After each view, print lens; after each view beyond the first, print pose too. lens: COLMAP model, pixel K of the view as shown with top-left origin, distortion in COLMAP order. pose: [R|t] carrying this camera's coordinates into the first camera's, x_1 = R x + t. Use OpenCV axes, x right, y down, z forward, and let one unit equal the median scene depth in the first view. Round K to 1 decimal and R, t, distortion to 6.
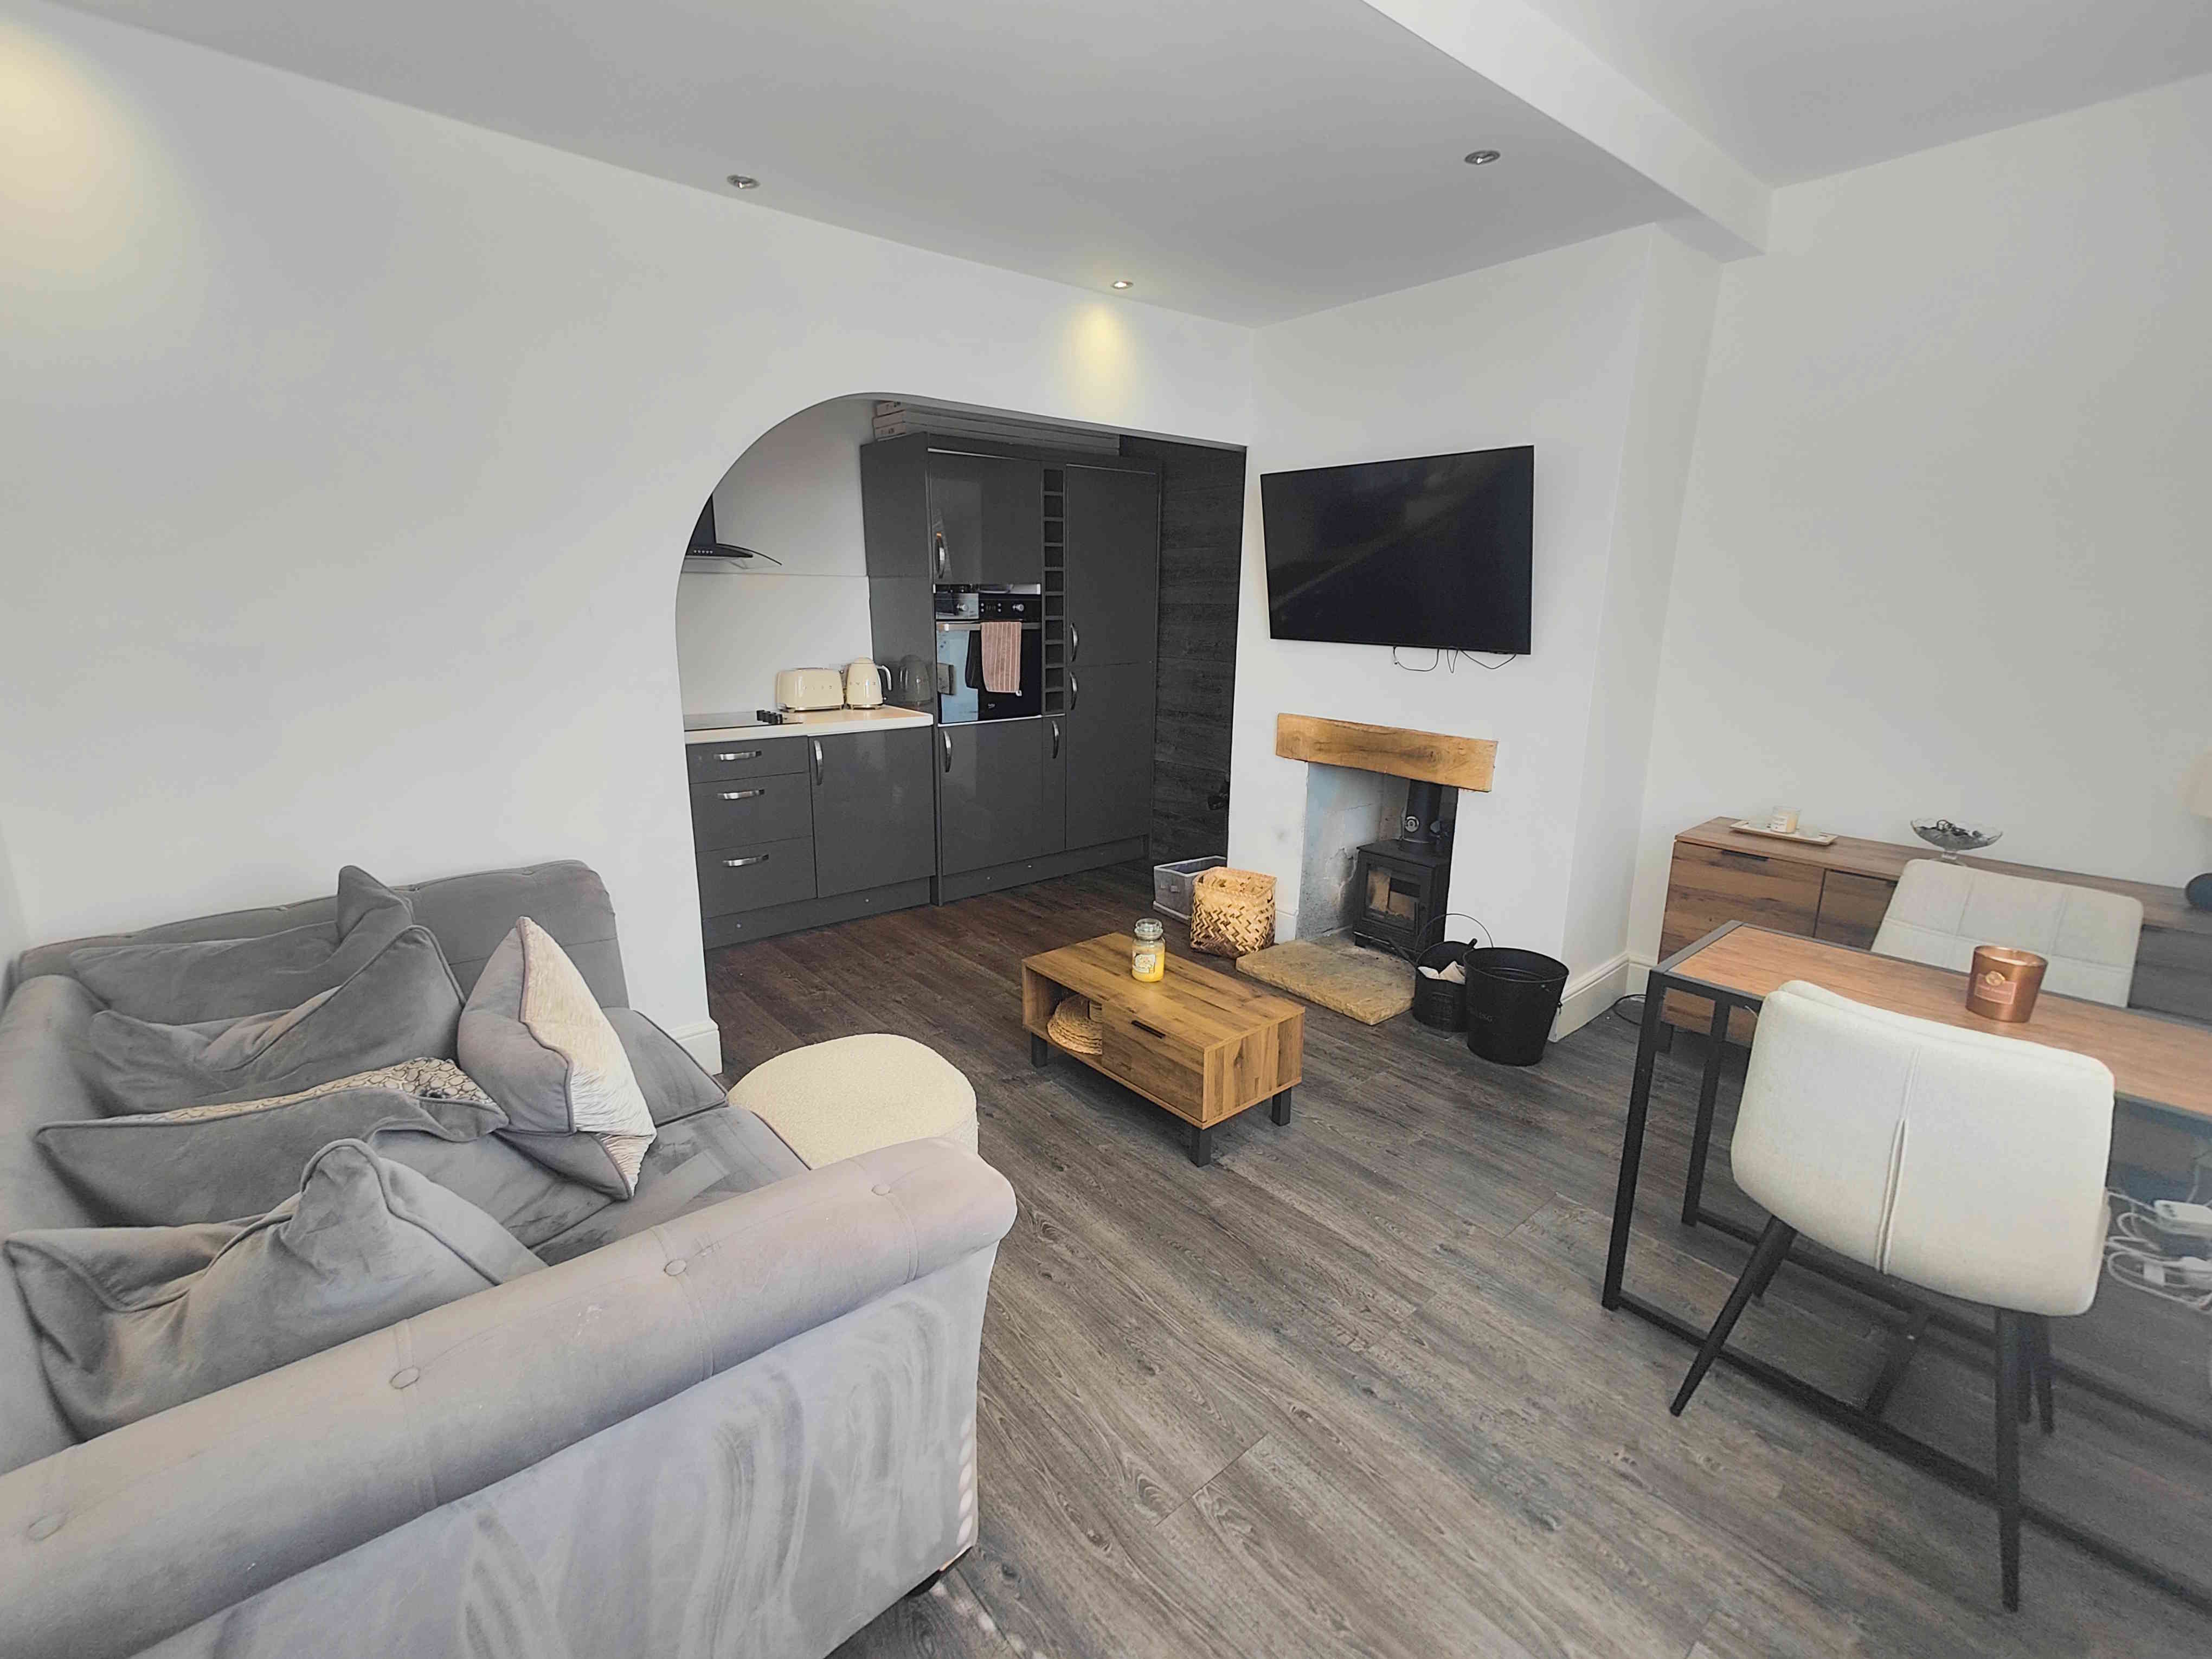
lens RADIAL K [[962.5, 0, 1098.0], [0, 962.5, 818.0], [0, 0, 1]] dist [-0.000714, -0.000004]
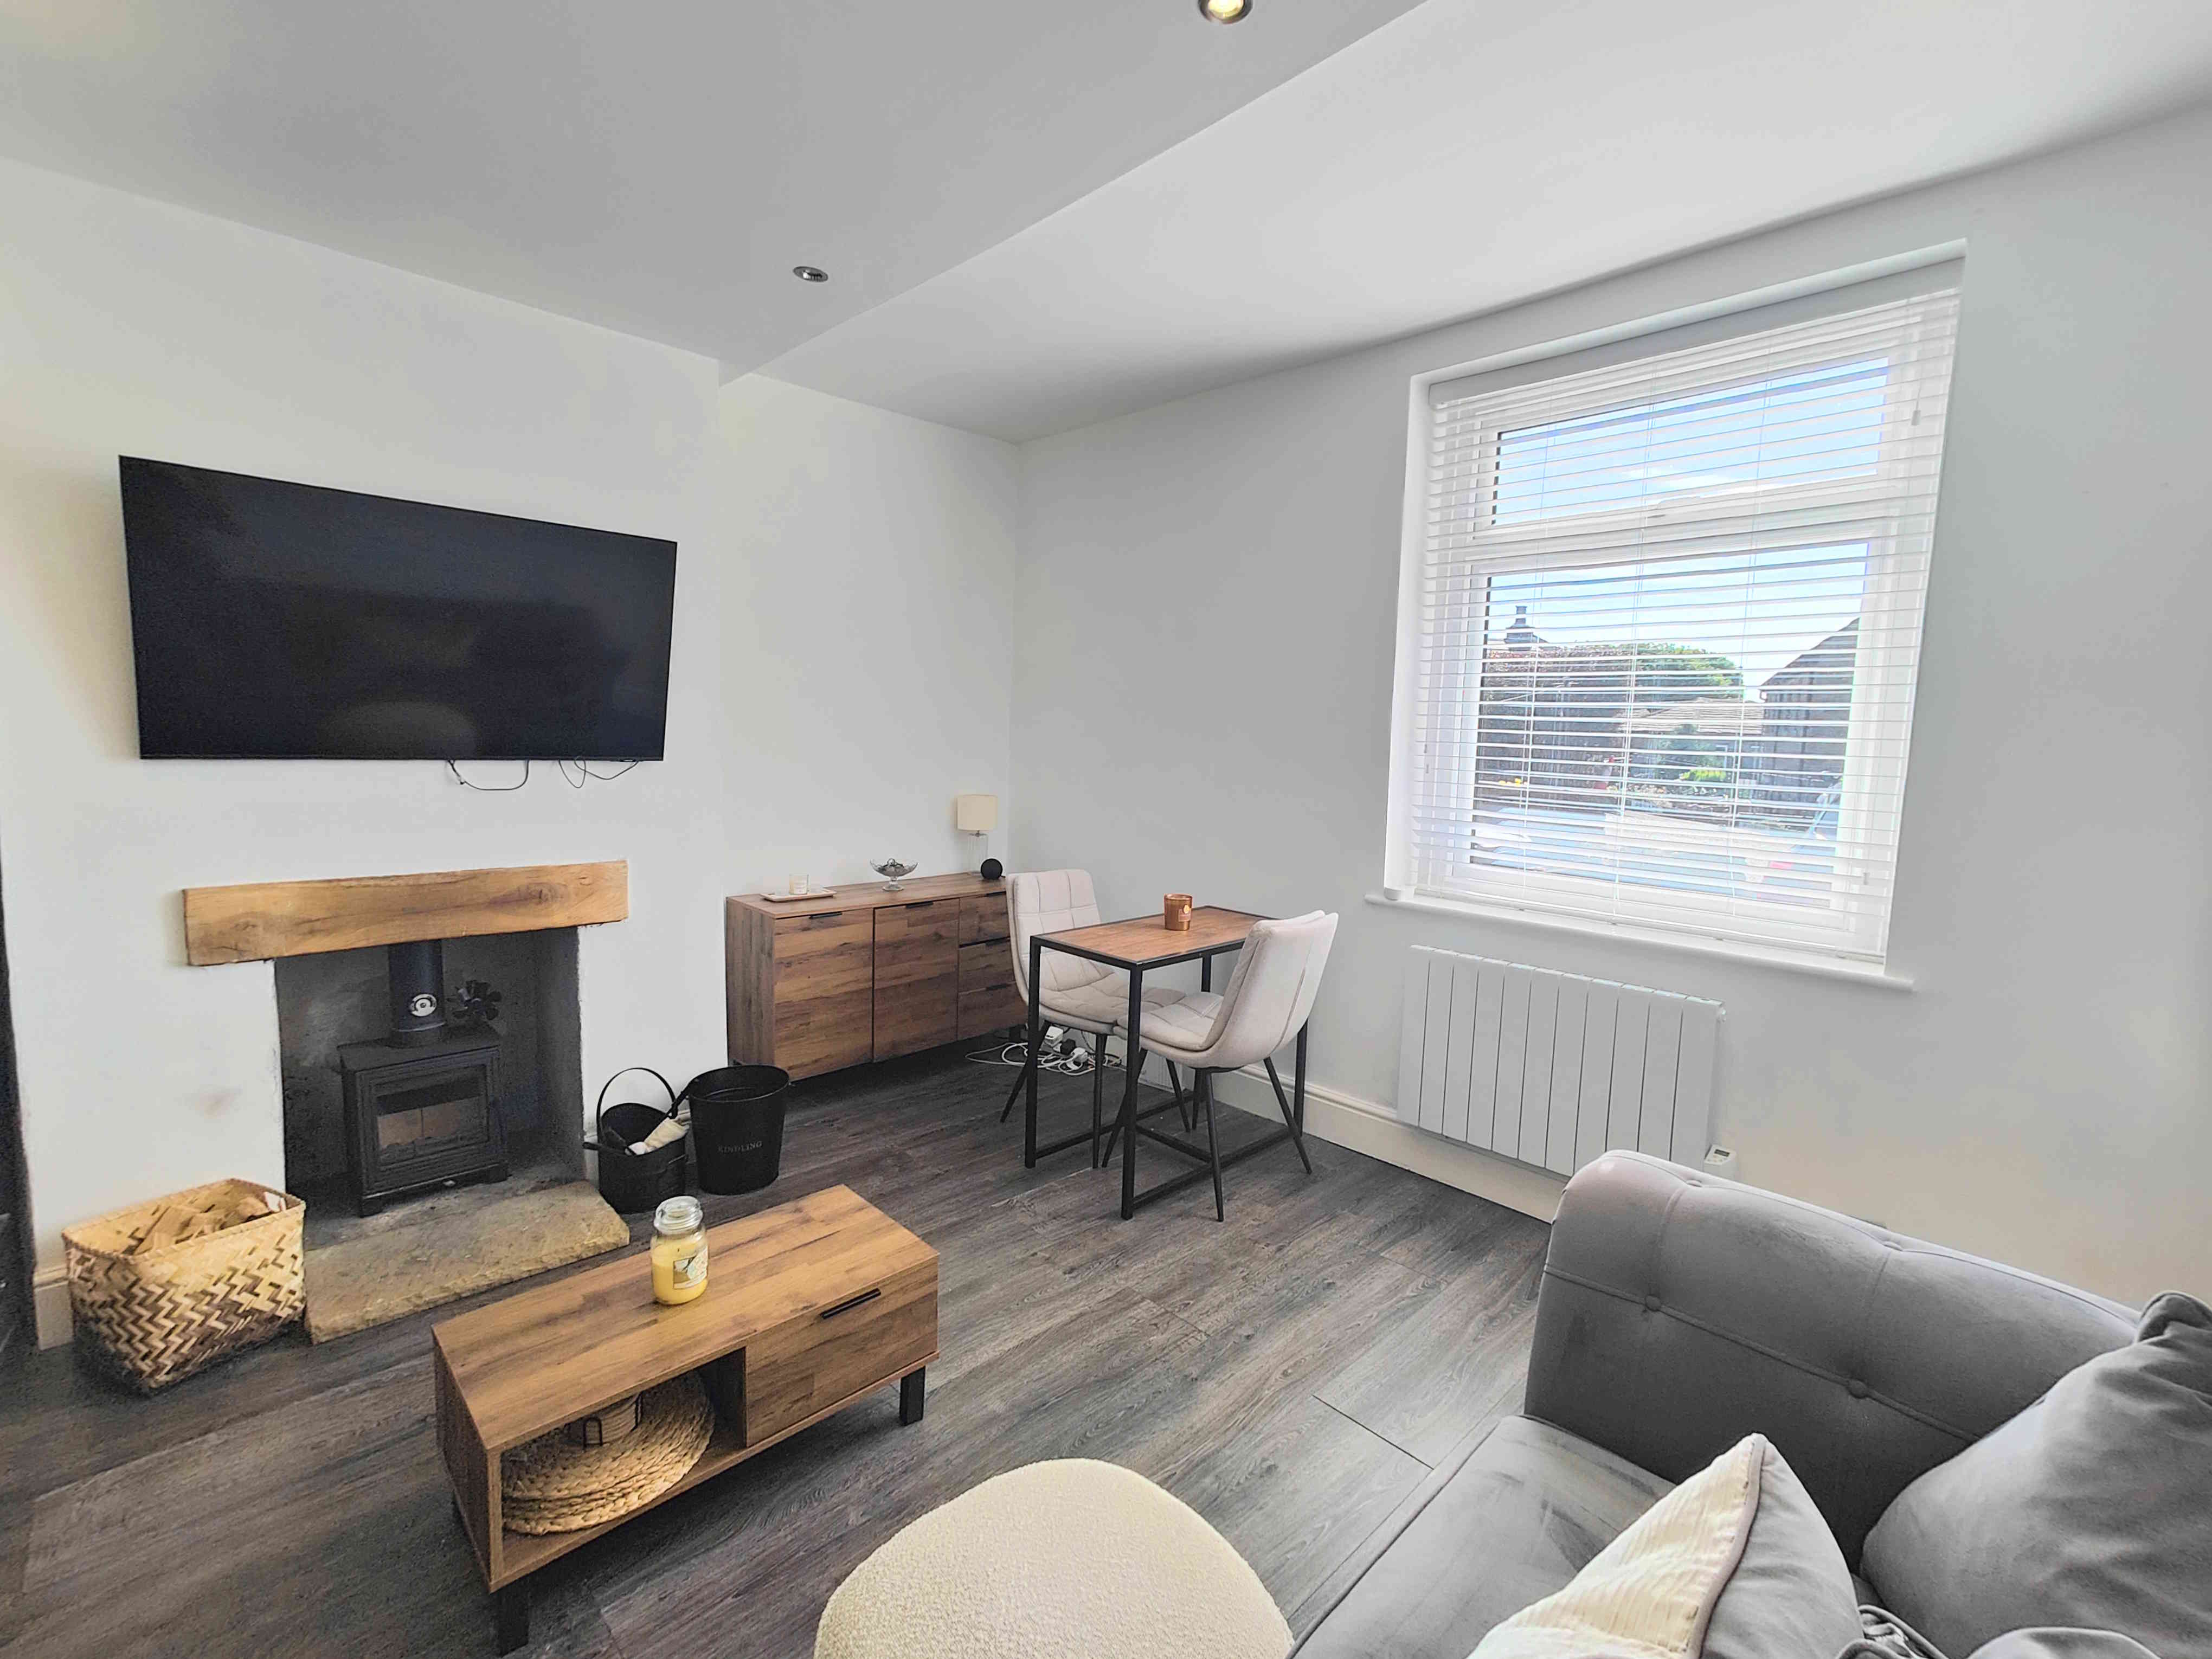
lens RADIAL K [[973.8, 0, 1112.6], [0, 973.8, 826.4], [0, 0, 1]] dist [0.003086, 0.000274]
pose [[-0.068076, -0.112744, 0.991289, -0.537507], [0.196728, 0.972569, 0.124125, -0.146419], [-0.978092, 0.203464, -0.044029, 0.661734]]
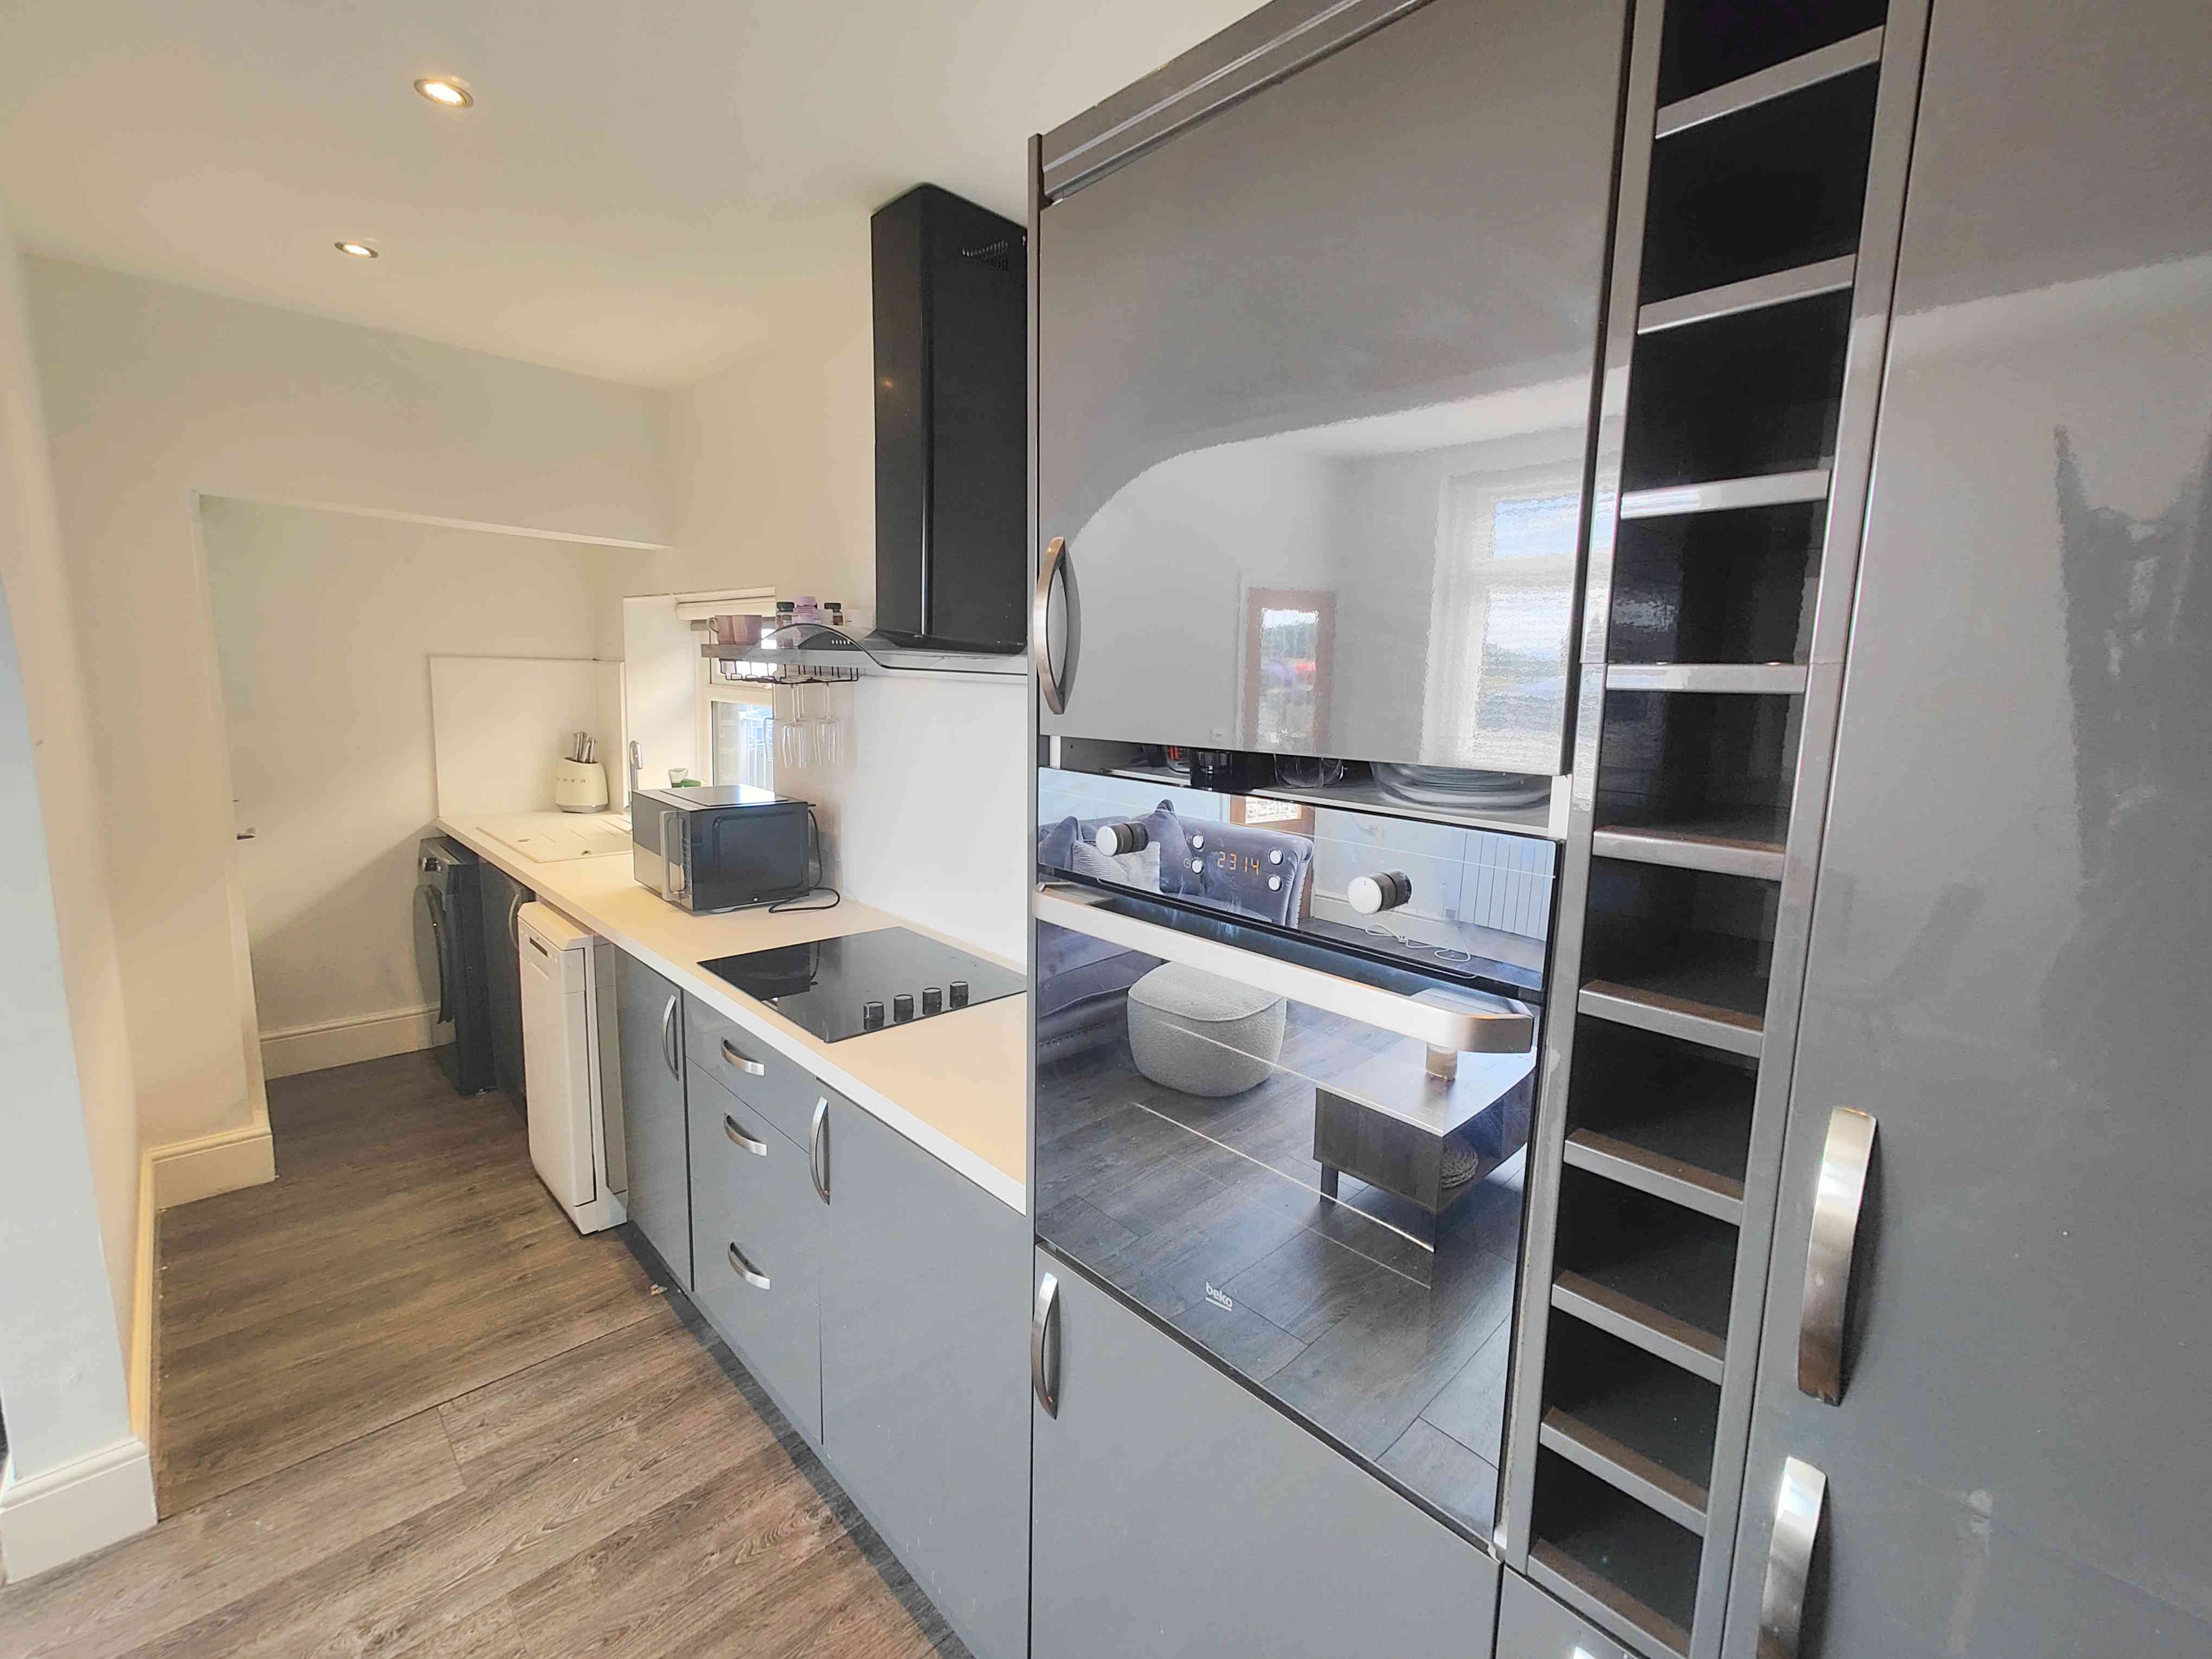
lens RADIAL K [[971.7, 0, 1108.1], [0, 971.7, 813.9], [0, 0, 1]] dist [0.003845, 0.000580]
pose [[0.088818, 0.135082, -0.986845, 0.136654], [-0.259662, 0.959643, 0.107989, -0.370440], [0.961606, 0.246655, 0.120310, 1.434850]]
